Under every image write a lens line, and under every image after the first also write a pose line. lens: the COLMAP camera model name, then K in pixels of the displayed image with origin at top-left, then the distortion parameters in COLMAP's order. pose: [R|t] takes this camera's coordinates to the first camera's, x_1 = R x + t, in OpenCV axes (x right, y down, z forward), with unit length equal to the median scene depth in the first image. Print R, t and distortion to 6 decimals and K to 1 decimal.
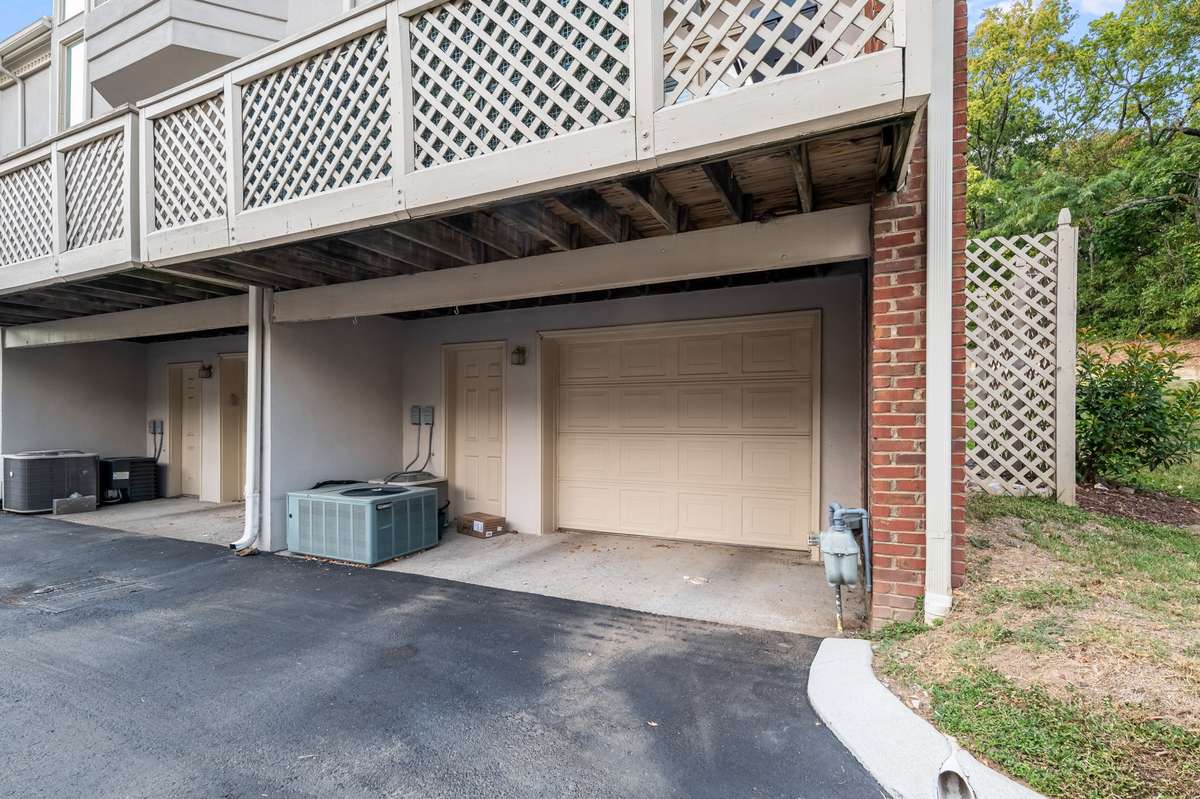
lens RADIAL K [[563.1, 0, 600.0], [0, 563.1, 399.5], [0, 0, 1]] dist [-0.001252, -0.000295]
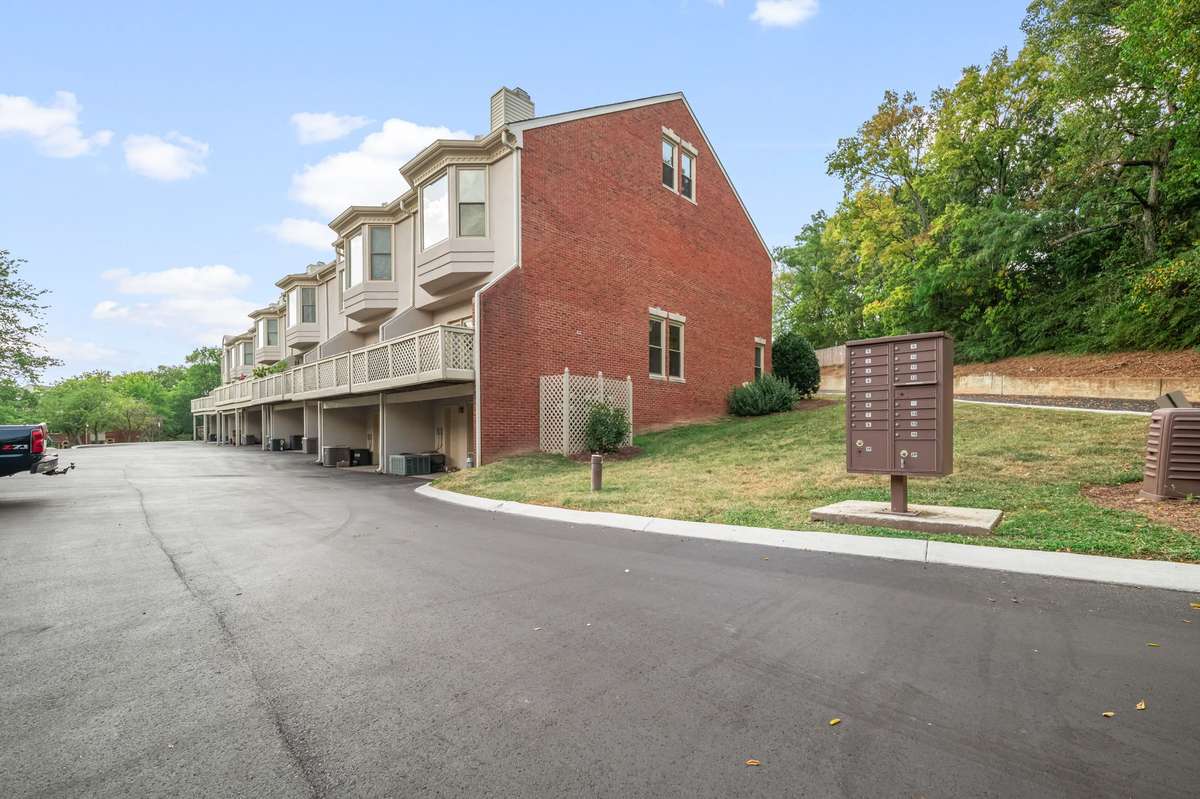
lens RADIAL K [[614.7, 0, 600.0], [0, 614.7, 399.5], [0, 0, 1]] dist [0.001407, -0.026564]
pose [[0.926299, -0.030288, -0.375569, 1.536504], [0.024785, 0.999503, -0.019478, -0.050150], [0.375973, 0.008734, 0.926590, -1.479233]]
